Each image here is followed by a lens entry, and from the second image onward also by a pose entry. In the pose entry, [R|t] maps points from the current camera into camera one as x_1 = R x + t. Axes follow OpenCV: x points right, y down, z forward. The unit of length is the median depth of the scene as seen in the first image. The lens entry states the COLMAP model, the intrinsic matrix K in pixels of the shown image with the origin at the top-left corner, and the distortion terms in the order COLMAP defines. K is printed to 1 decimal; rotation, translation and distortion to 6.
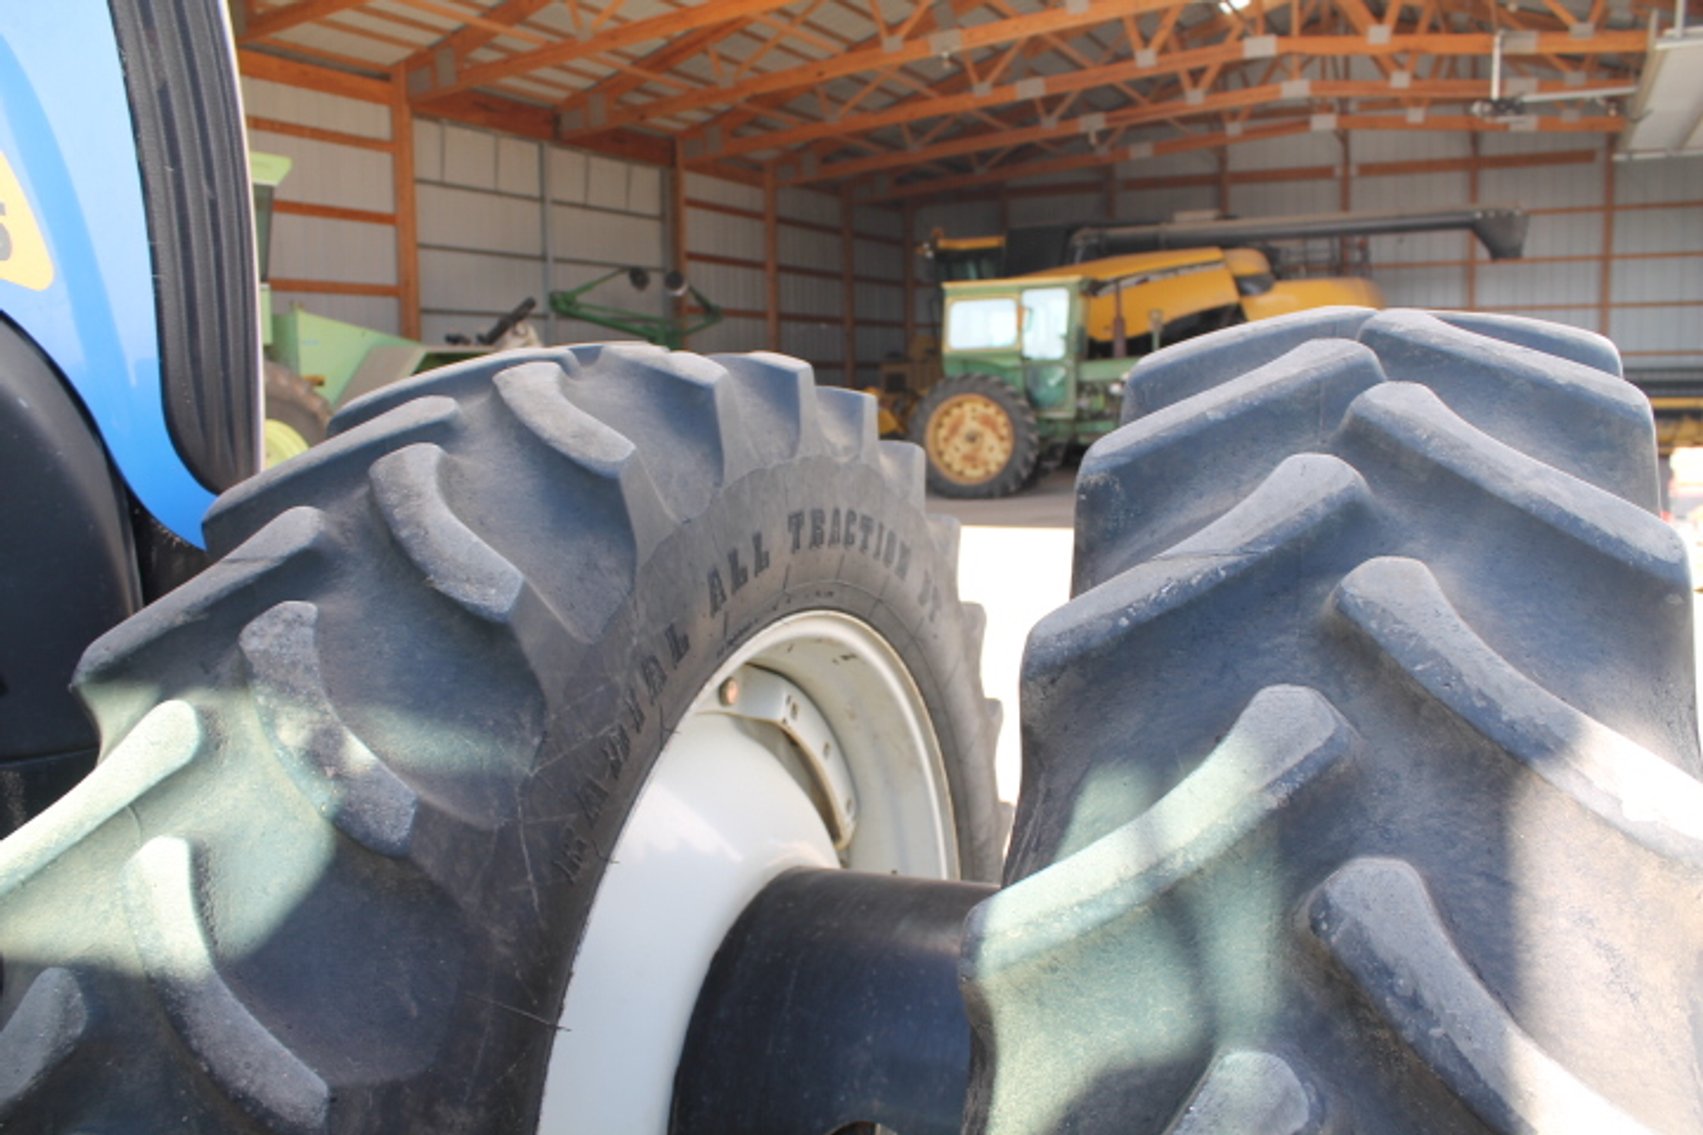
lens RADIAL K [[1431.2, 0, 853.3], [0, 1431.2, 566.5], [0, 0, 1]] dist [-0.146364, 0.117267]
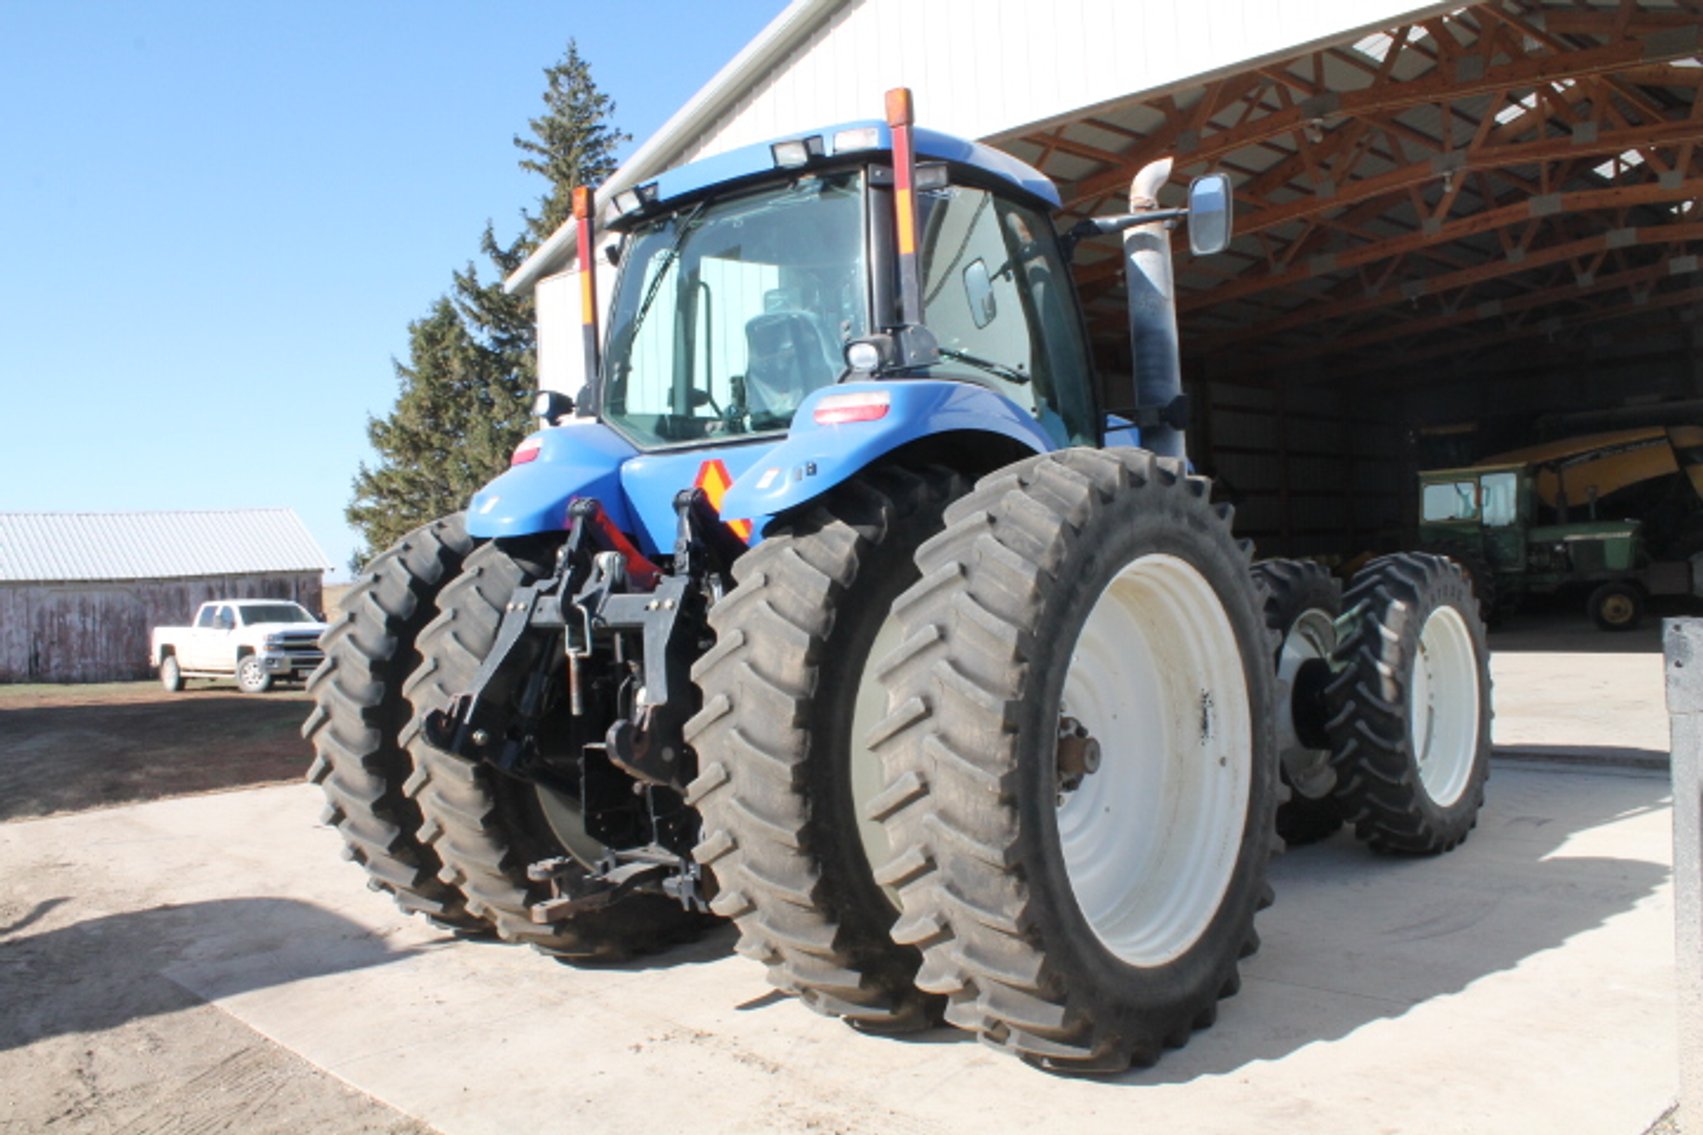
lens RADIAL K [[1431.2, 0, 853.1], [0, 1431.2, 571.7], [0, 0, 1]] dist [-0.146364, 0.117267]
pose [[0.940143, -0.018511, -0.340278, 0.011685], [-0.018924, 0.994147, -0.106365, 0.040808], [0.340255, 0.106438, 0.934290, -0.379075]]
